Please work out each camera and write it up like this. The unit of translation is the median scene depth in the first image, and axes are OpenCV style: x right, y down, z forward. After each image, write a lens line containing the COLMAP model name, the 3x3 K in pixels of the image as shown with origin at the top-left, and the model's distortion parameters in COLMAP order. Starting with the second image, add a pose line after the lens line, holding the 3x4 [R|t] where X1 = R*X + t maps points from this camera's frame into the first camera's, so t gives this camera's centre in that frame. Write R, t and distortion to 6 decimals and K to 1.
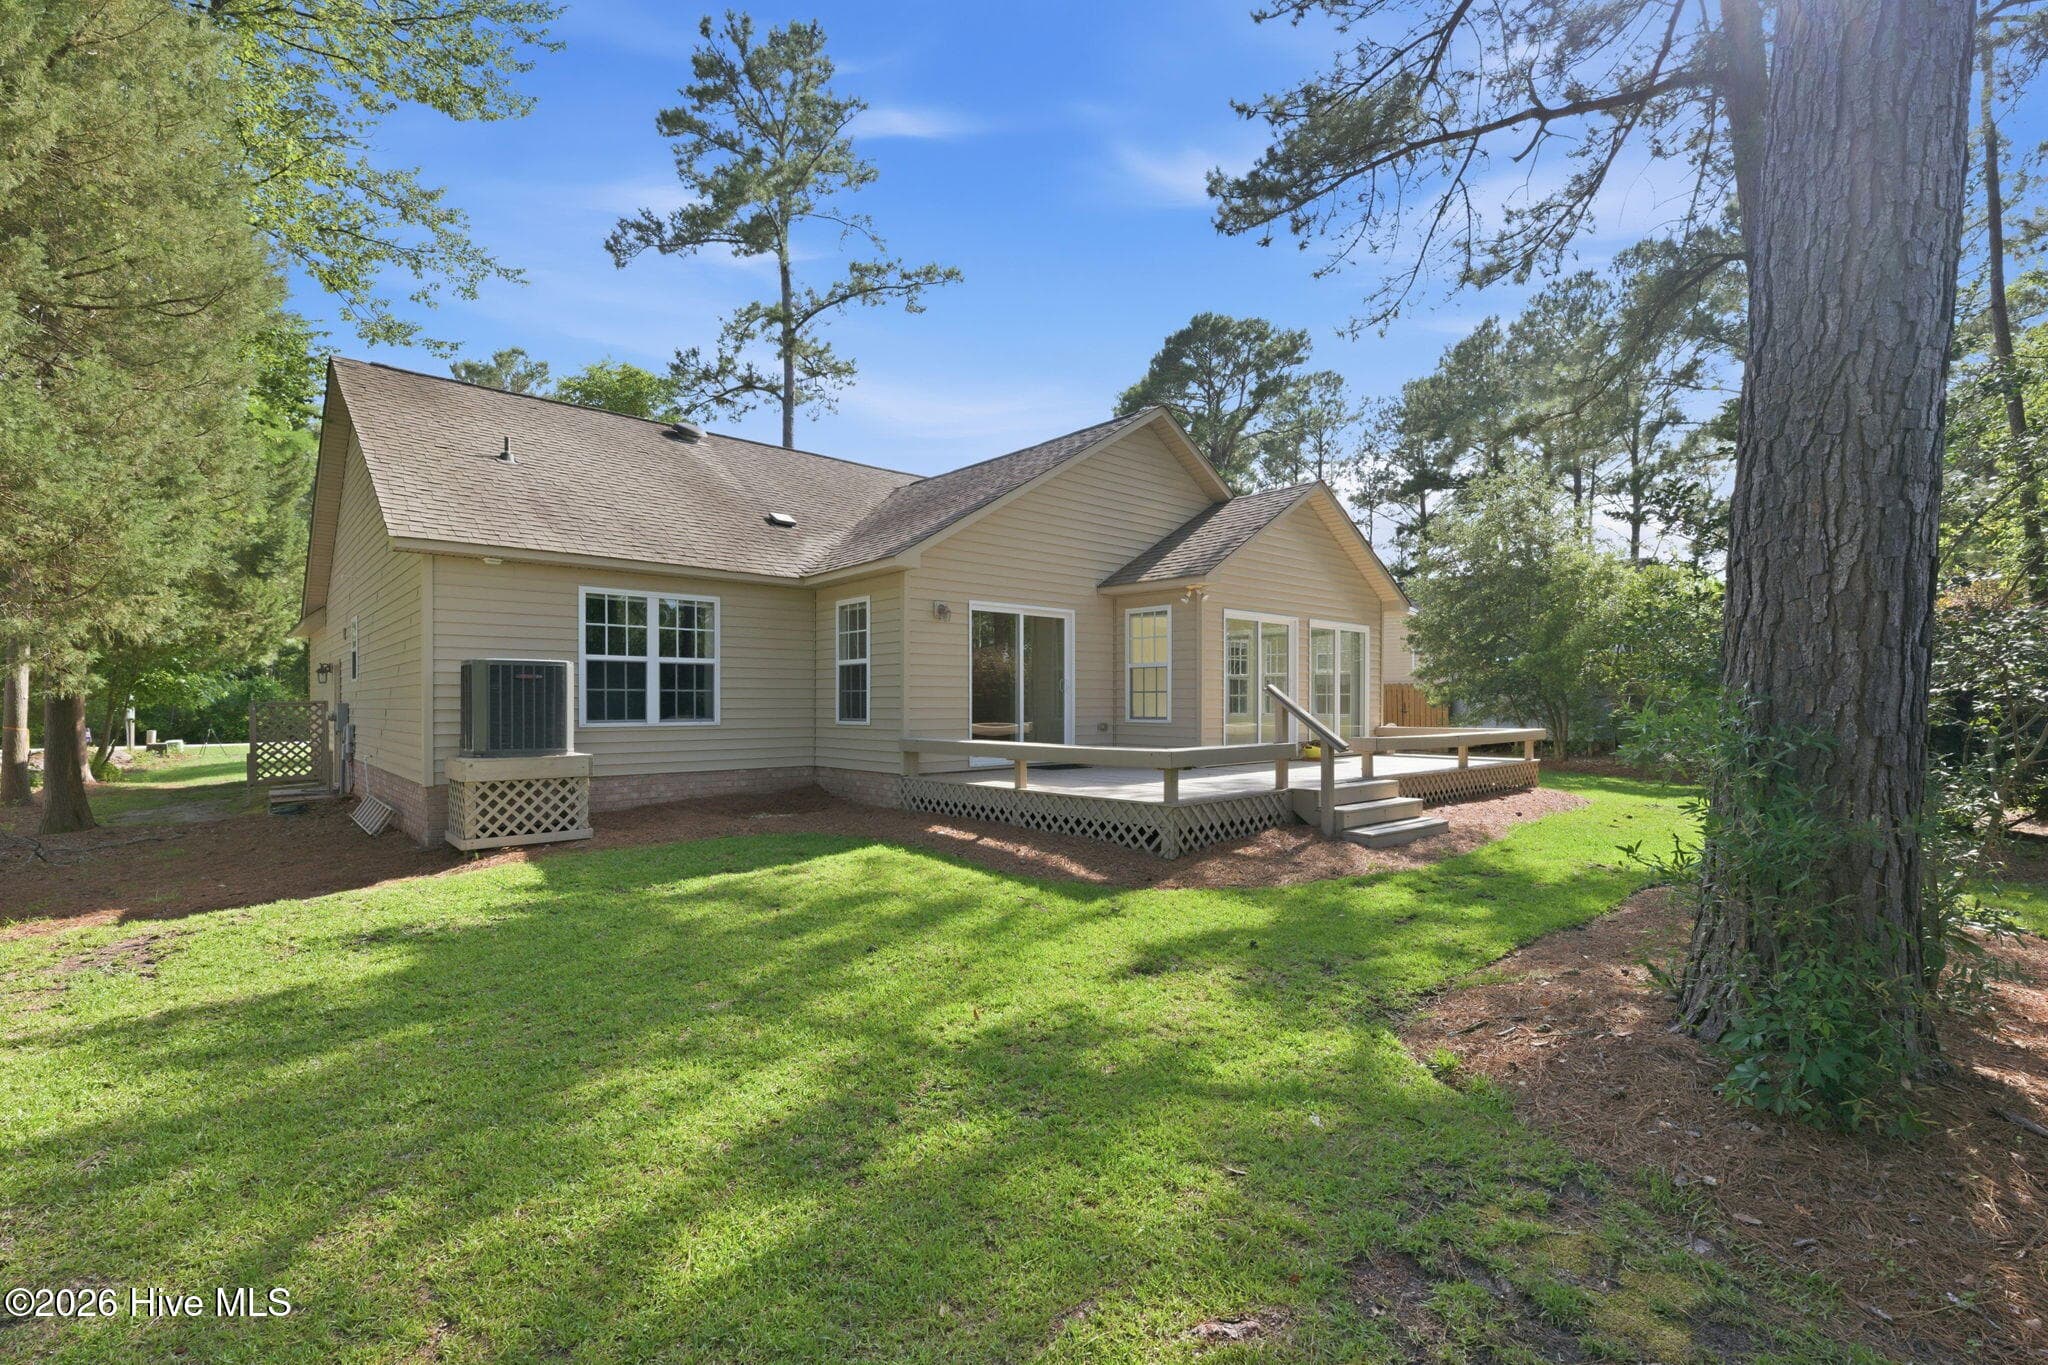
lens RADIAL K [[891.6, 0, 1017.5], [0, 891.6, 691.3], [0, 0, 1]] dist [0.004423, 0.000298]
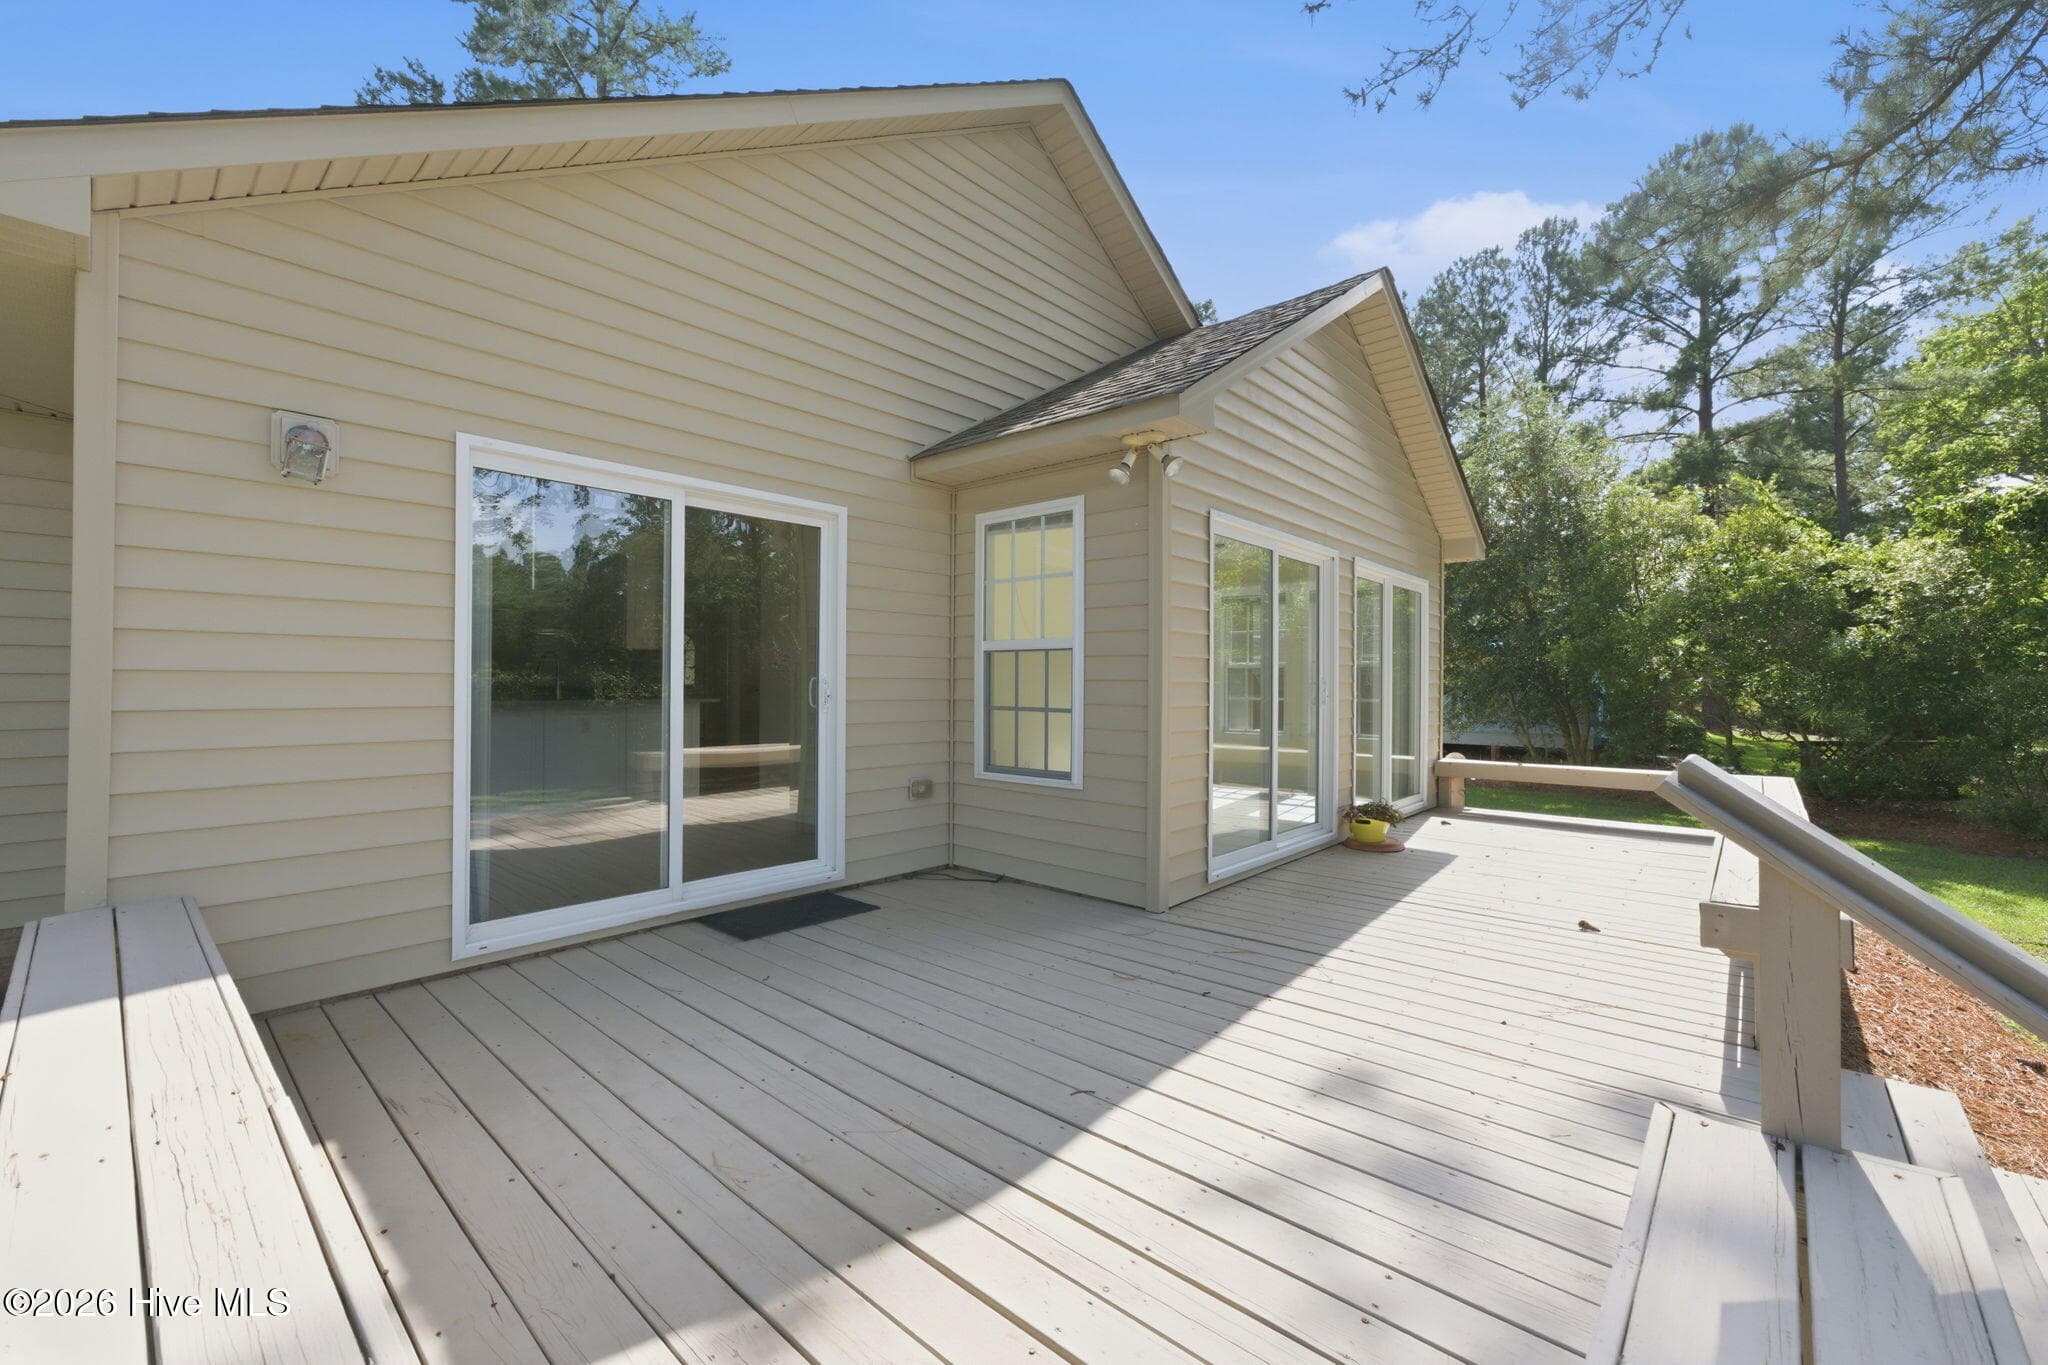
lens RADIAL K [[811.0, 0, 1026.2], [0, 811.0, 671.1], [0, 0, 1]] dist [0.010308, 0.000028]
pose [[0.993034, 0.005881, 0.117681, 0.102715], [-0.005892, 0.999983, -0.000254, -0.017080], [-0.117681, -0.000441, 0.993051, 0.630270]]
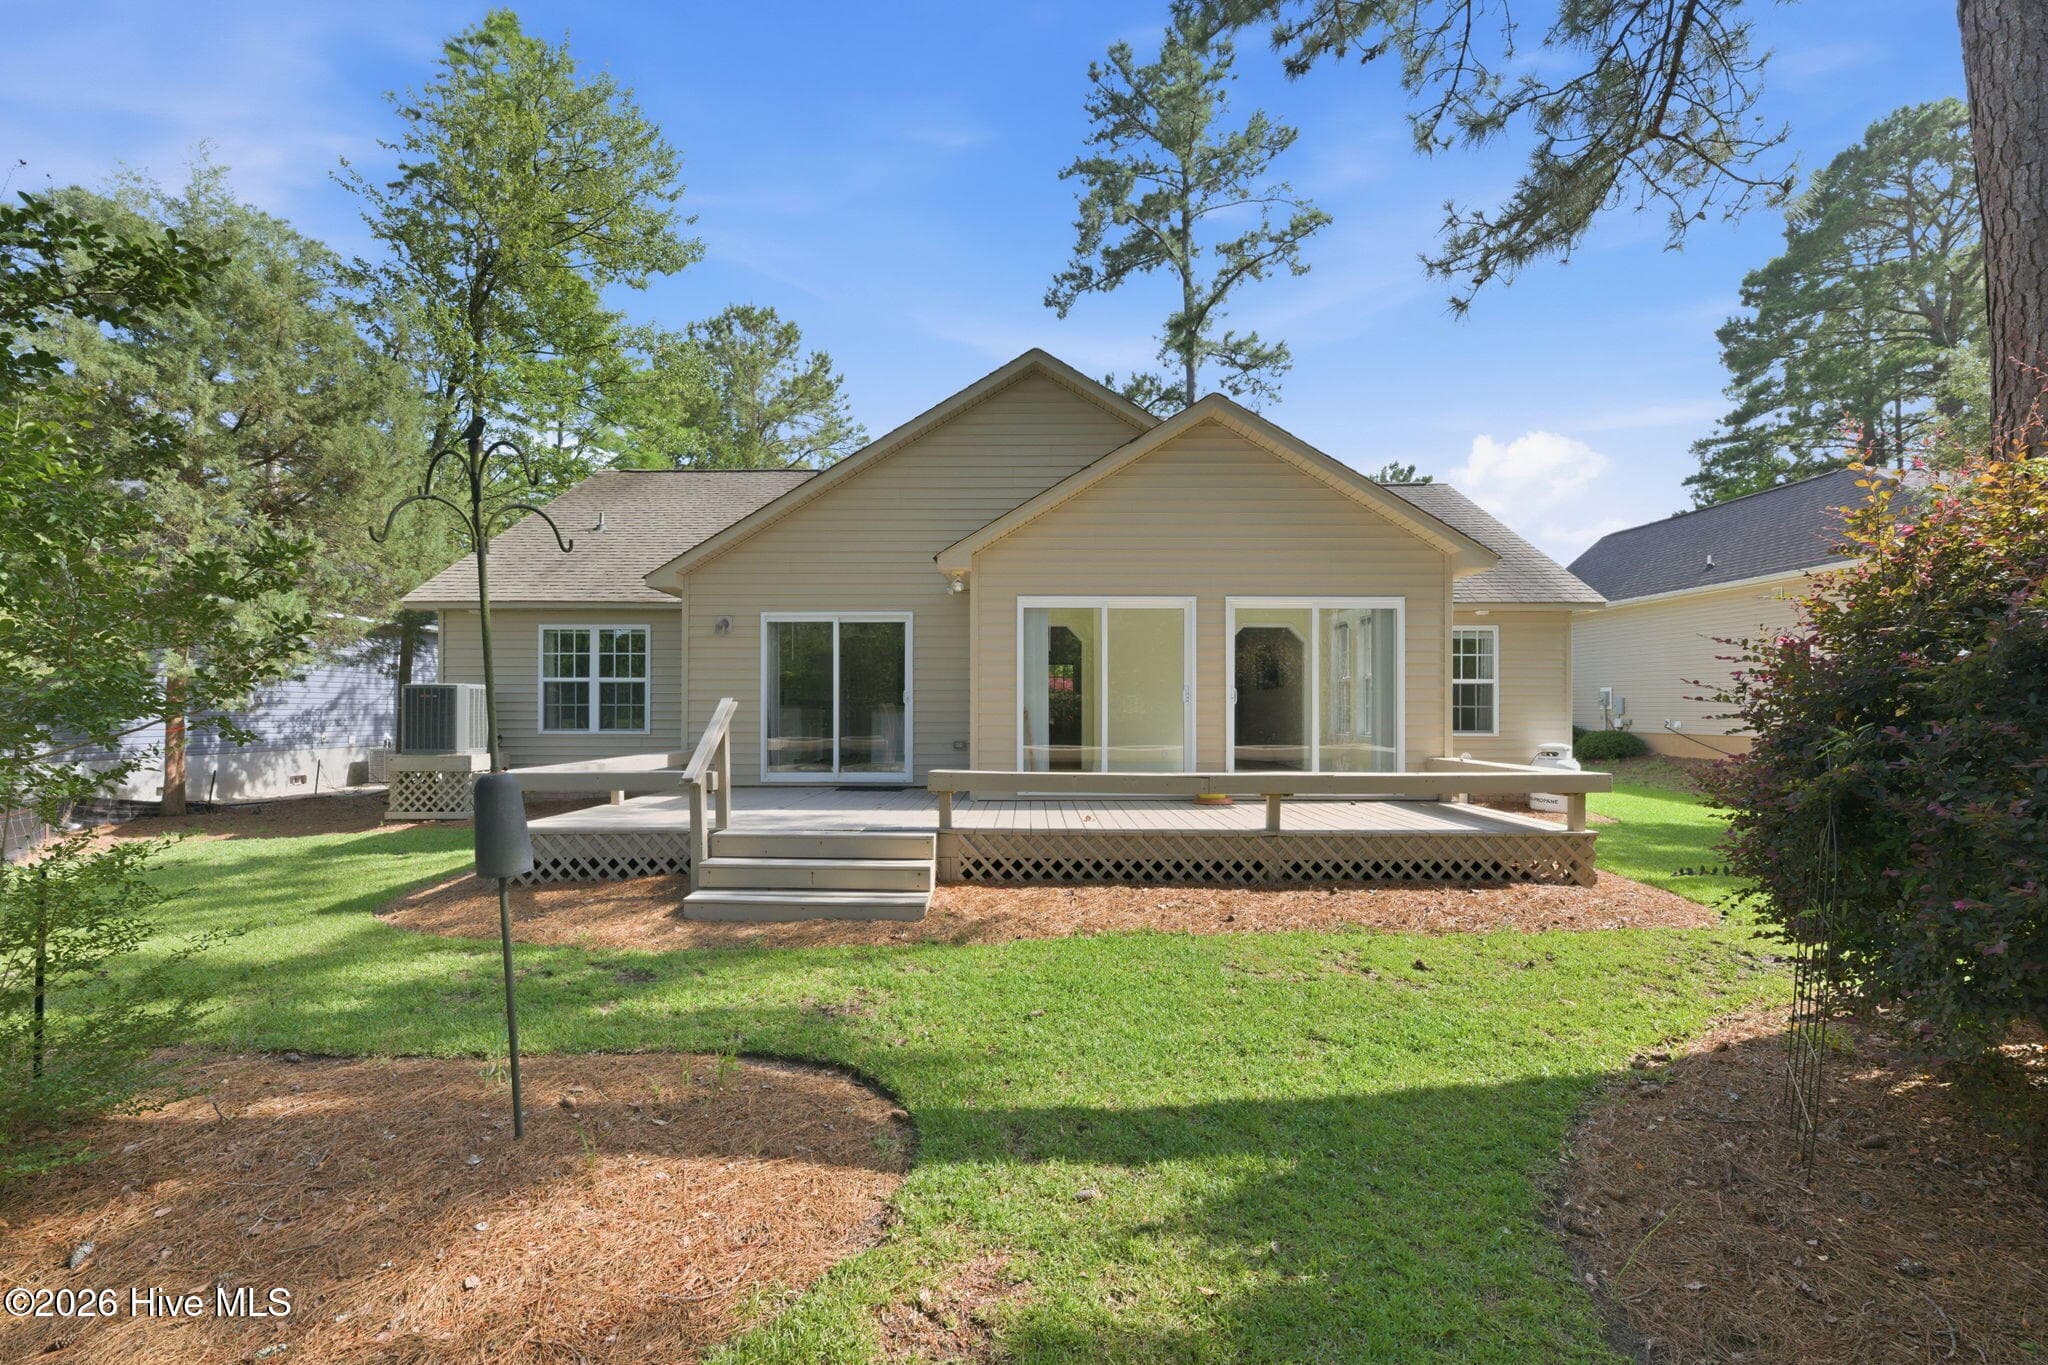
lens RADIAL K [[913.6, 0, 1021.1], [0, 913.6, 680.7], [0, 0, 1]] dist [-0.002607, -0.000109]
pose [[0.742221, -0.022829, -0.669766, 0.757306], [0.006819, 0.999625, -0.026515, 0.002461], [0.670120, 0.015112, 0.742099, 0.405386]]
